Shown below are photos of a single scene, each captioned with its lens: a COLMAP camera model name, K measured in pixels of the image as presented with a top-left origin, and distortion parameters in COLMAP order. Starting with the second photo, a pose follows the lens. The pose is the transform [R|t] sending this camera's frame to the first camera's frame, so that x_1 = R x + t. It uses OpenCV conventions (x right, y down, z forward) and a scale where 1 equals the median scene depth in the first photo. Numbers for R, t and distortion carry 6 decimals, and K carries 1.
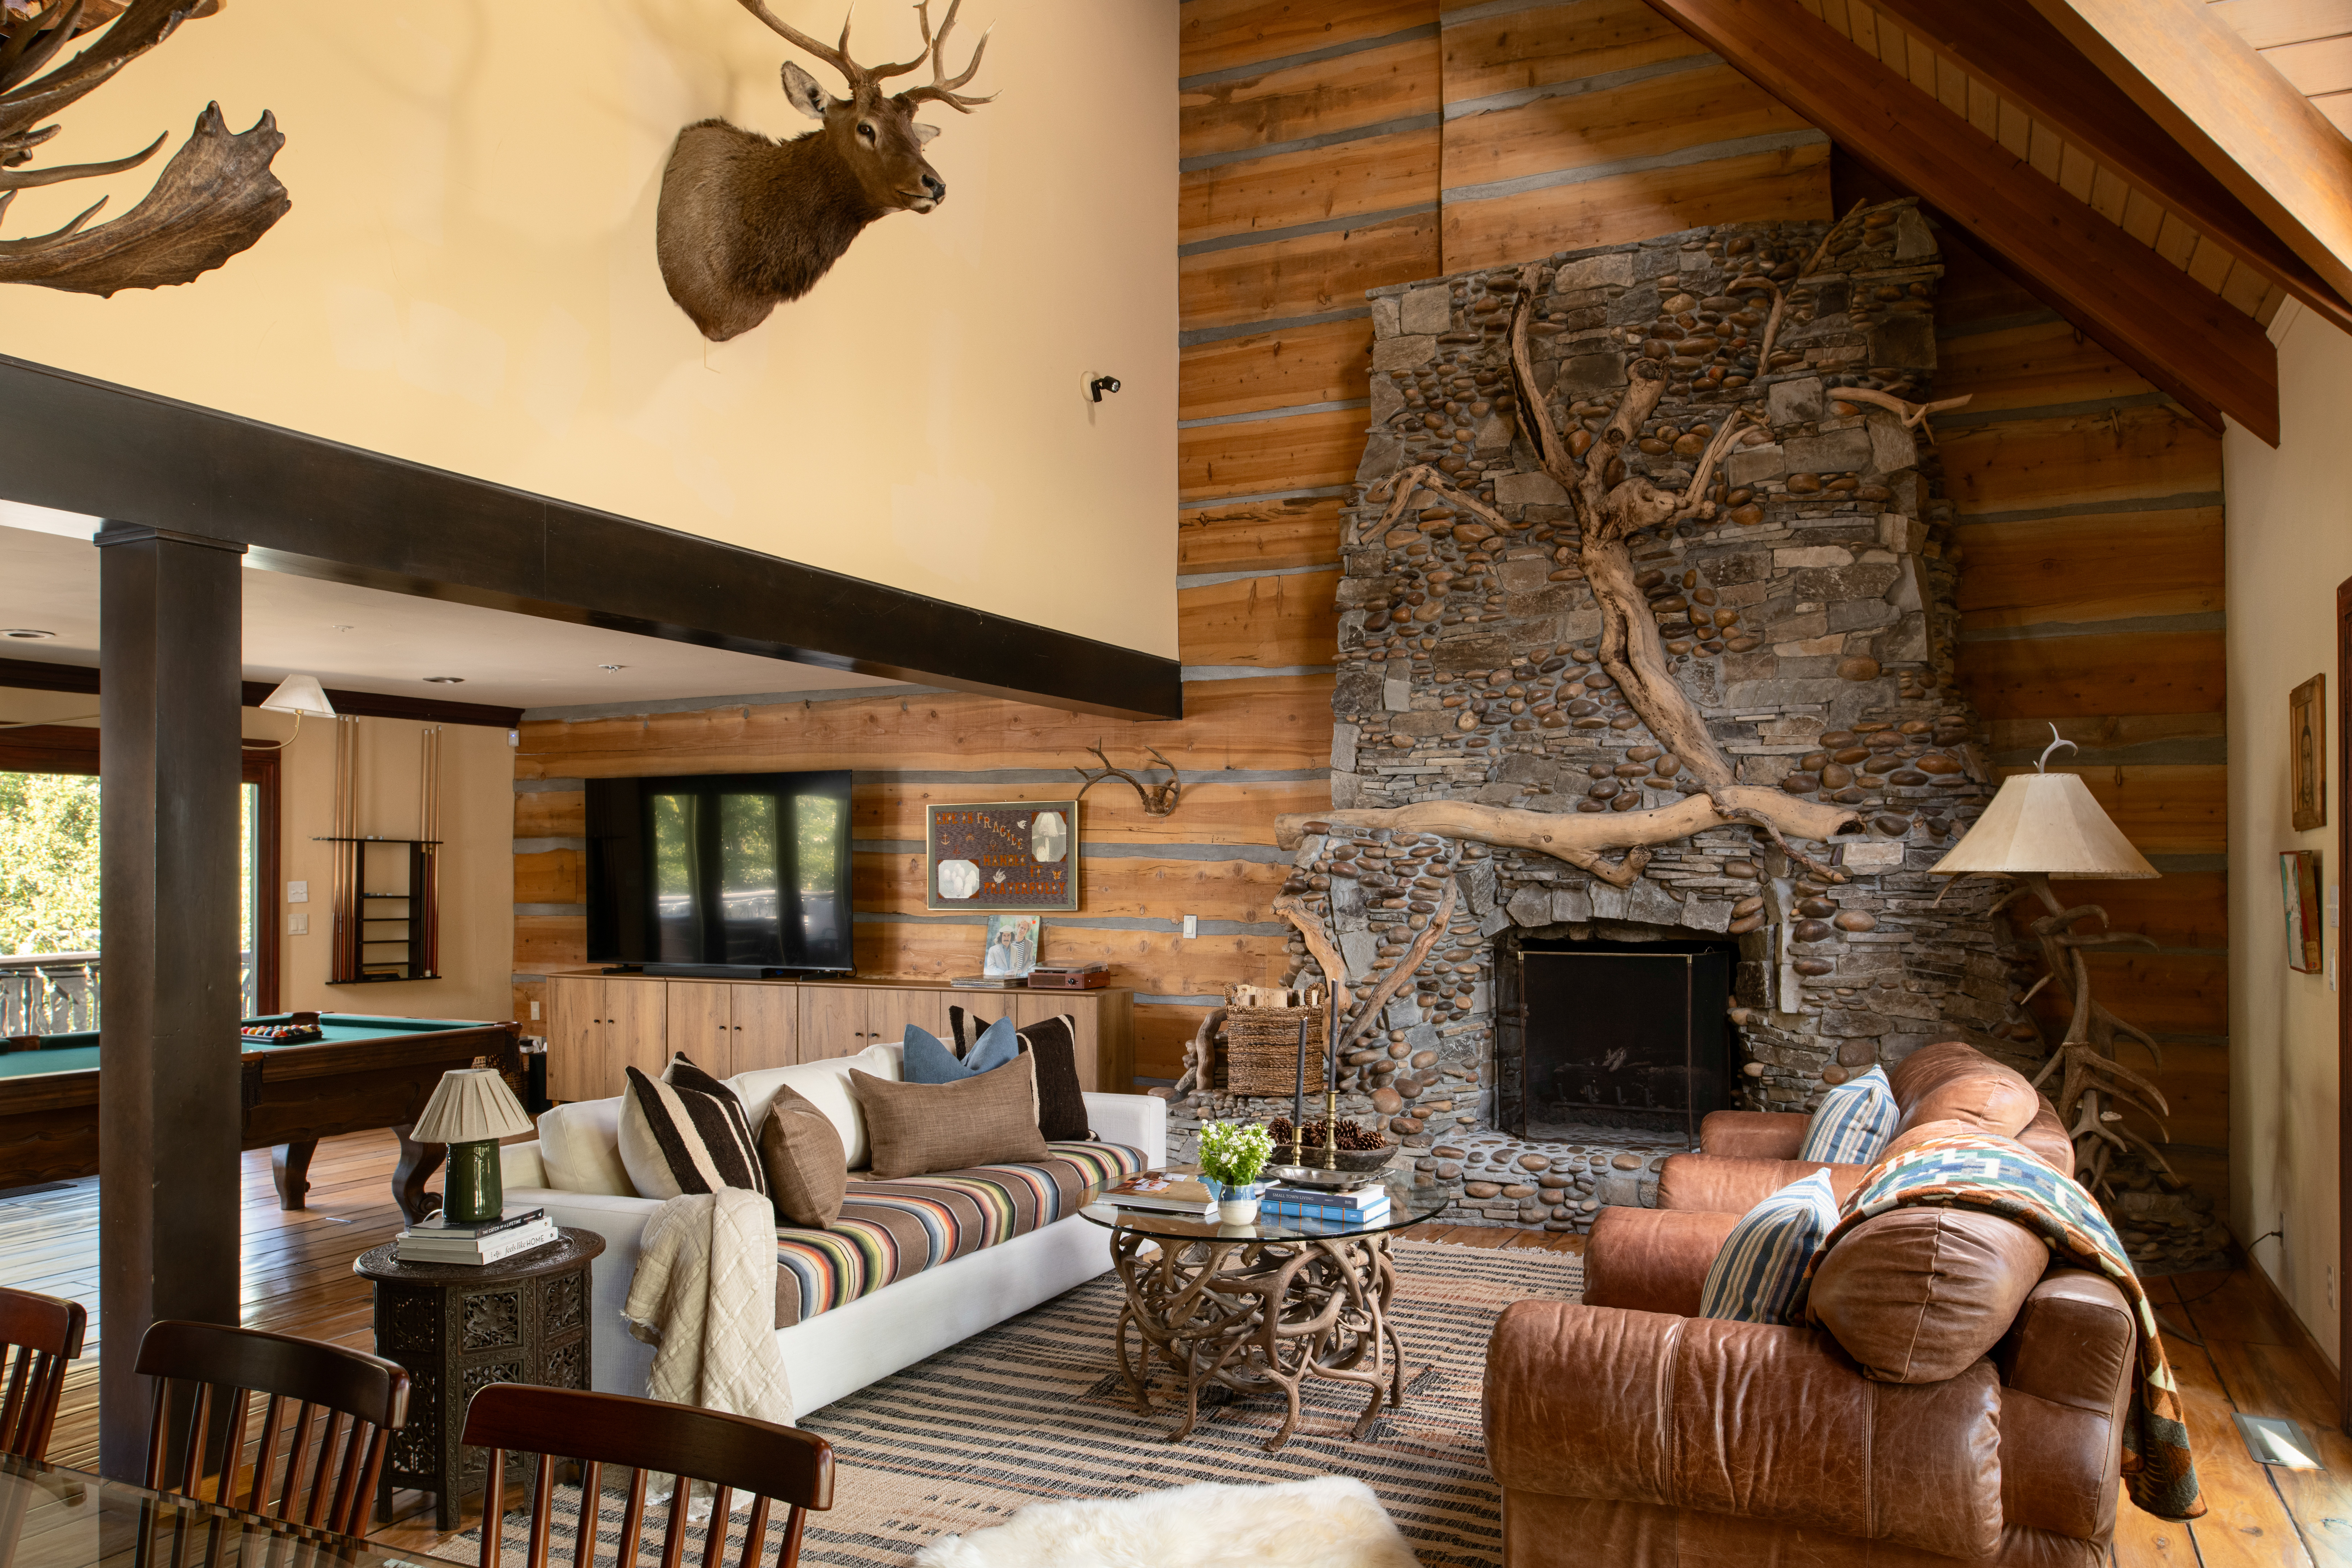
lens RADIAL K [[1704.6, 0, 1101.6], [0, 1704.6, 859.8], [0, 0, 1]] dist [-0.009196, -0.001823]
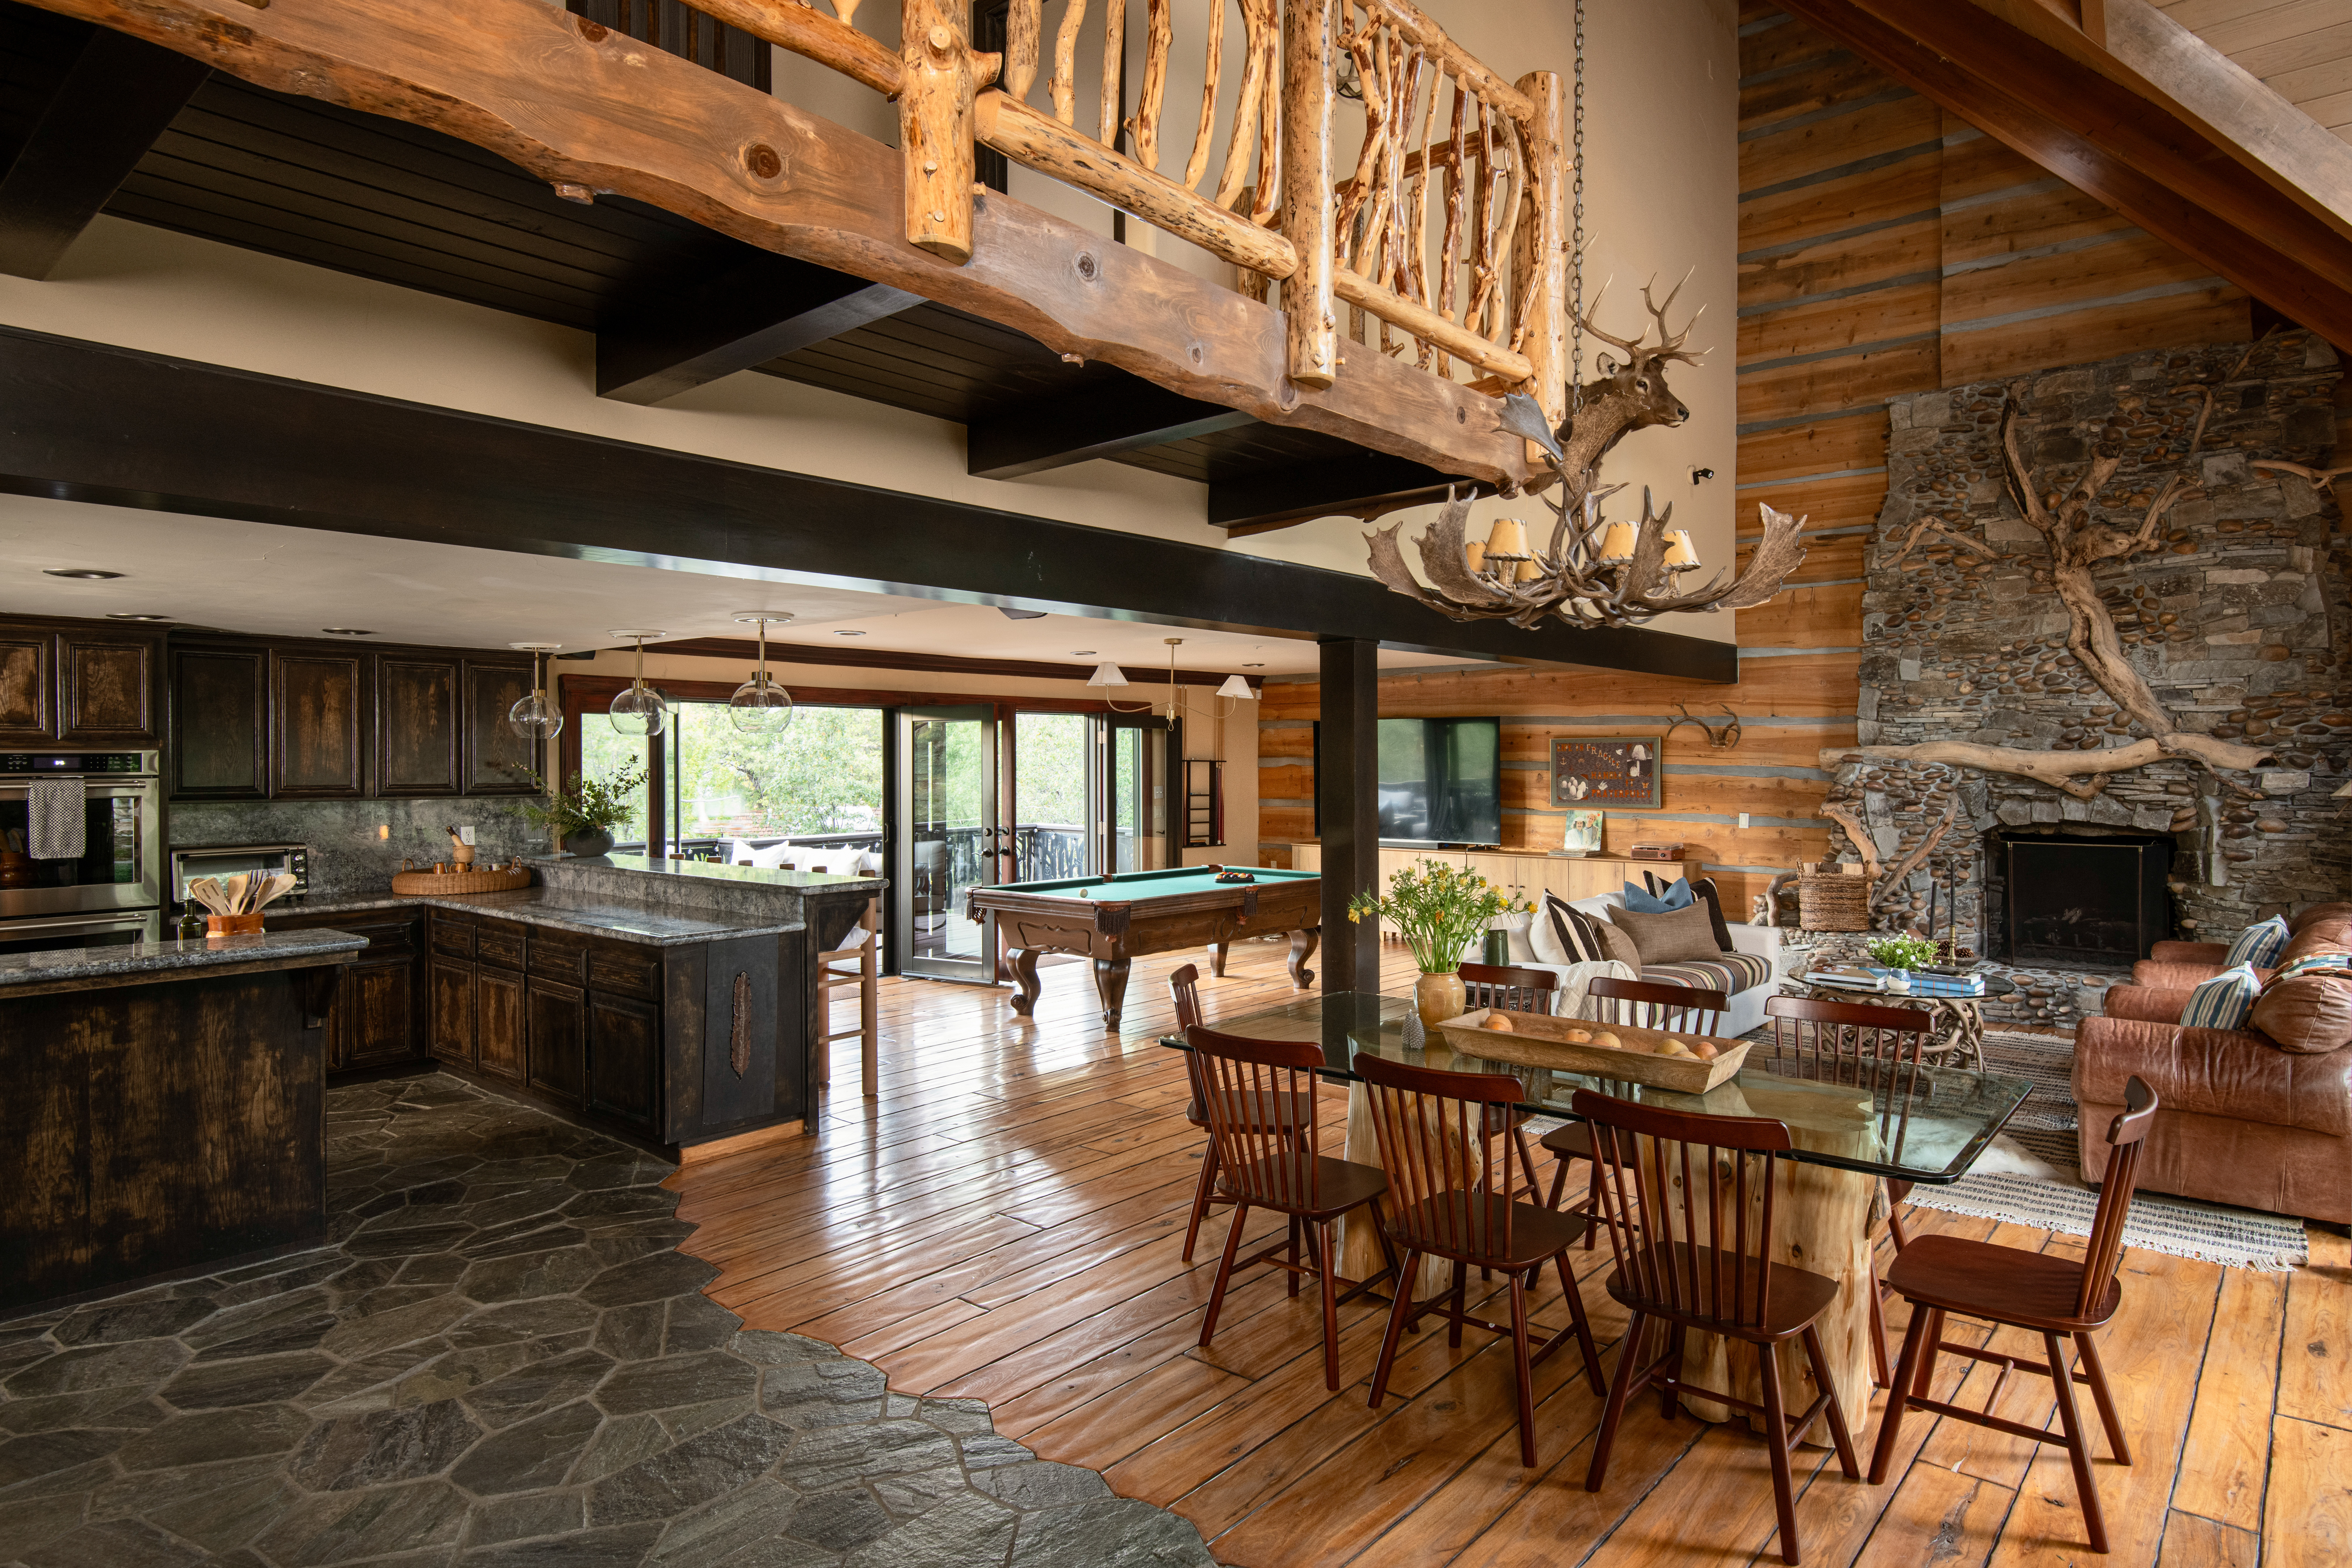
lens RADIAL K [[1328.1, 0, 1179.8], [0, 1328.1, 767.8], [0, 0, 1]] dist [0.013944, -0.015622]
pose [[0.969354, 0.001719, -0.245663, -0.173353], [0.000609, 0.999956, 0.009400, -0.023025], [0.245668, -0.009261, 0.969310, -0.319949]]
